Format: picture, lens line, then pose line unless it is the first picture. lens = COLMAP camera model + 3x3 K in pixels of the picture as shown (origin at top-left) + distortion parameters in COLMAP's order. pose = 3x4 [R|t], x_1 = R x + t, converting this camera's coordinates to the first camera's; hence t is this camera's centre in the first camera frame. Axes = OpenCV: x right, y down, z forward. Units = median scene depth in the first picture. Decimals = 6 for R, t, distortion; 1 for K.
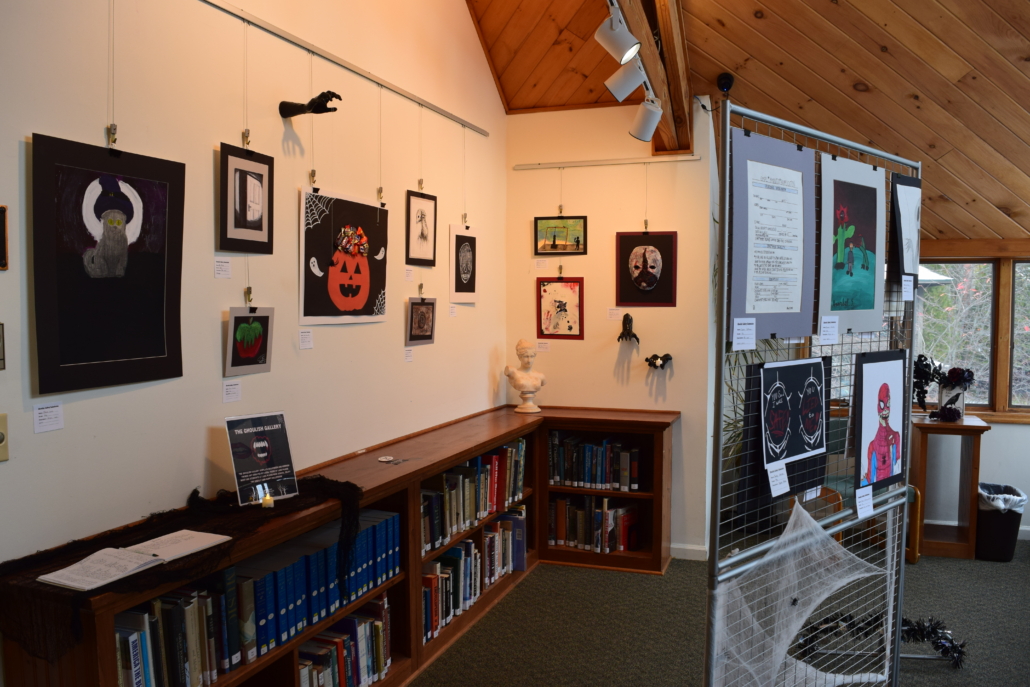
lens RADIAL K [[799.3, 0, 515.3], [0, 799.3, 345.0], [0, 0, 1]] dist [-0.089437, 0.018792]
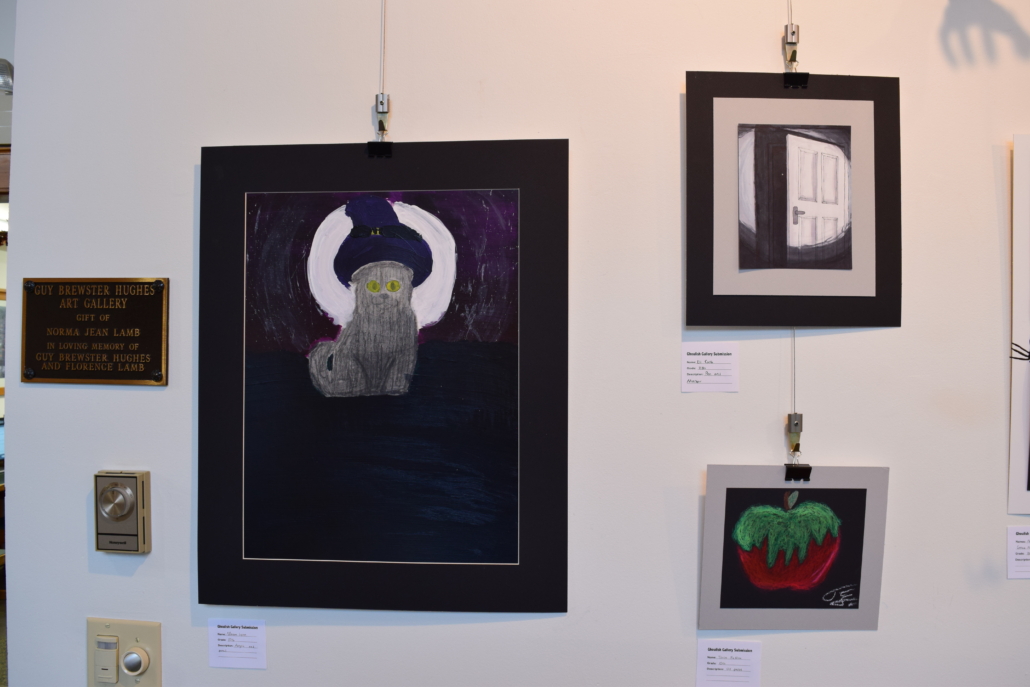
lens RADIAL K [[799.3, 0, 515.3], [0, 799.3, 346.8], [0, 0, 1]] dist [-0.089437, 0.018792]
pose [[0.297309, -0.008333, -0.954745, 0.000381], [-0.058918, 0.997896, -0.027057, -0.050920], [0.952962, 0.064296, 0.296193, 0.432583]]
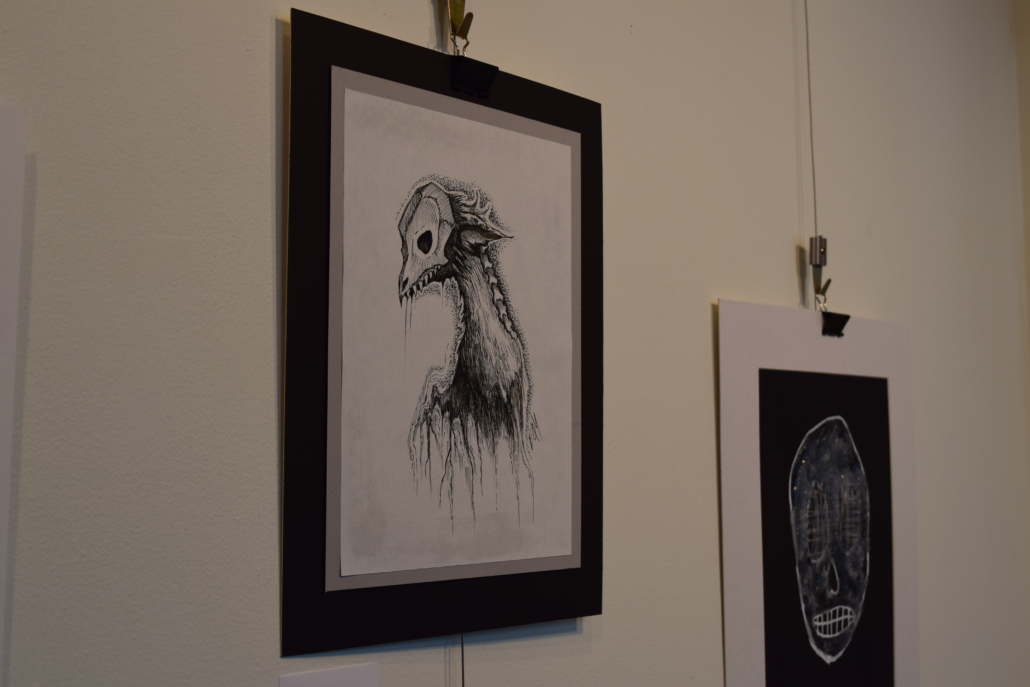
lens RADIAL K [[1461.2, 0, 515.4], [0, 1461.2, 345.4], [0, 0, 1]] dist [-0.067443, 0.000000]
pose [[0.960830, -0.041491, -0.274014, -0.052496], [0.001333, 0.989410, -0.145141, -0.126771], [0.277134, 0.139091, 0.950710, 0.891035]]
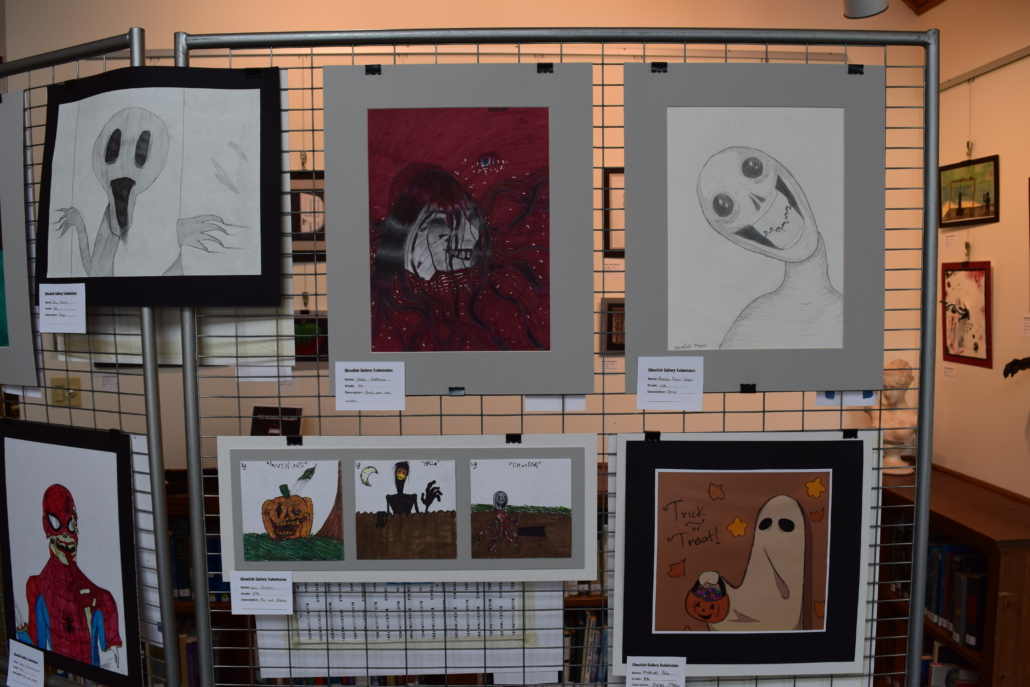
lens RADIAL K [[799.3, 0, 519.8], [0, 799.3, 344.8], [0, 0, 1]] dist [-0.089437, 0.018792]
pose [[0.412932, 0.059631, -0.908807, 0.475127], [-0.041919, 0.998041, 0.046440, -0.037231], [0.909796, 0.018920, 0.414623, 0.470387]]
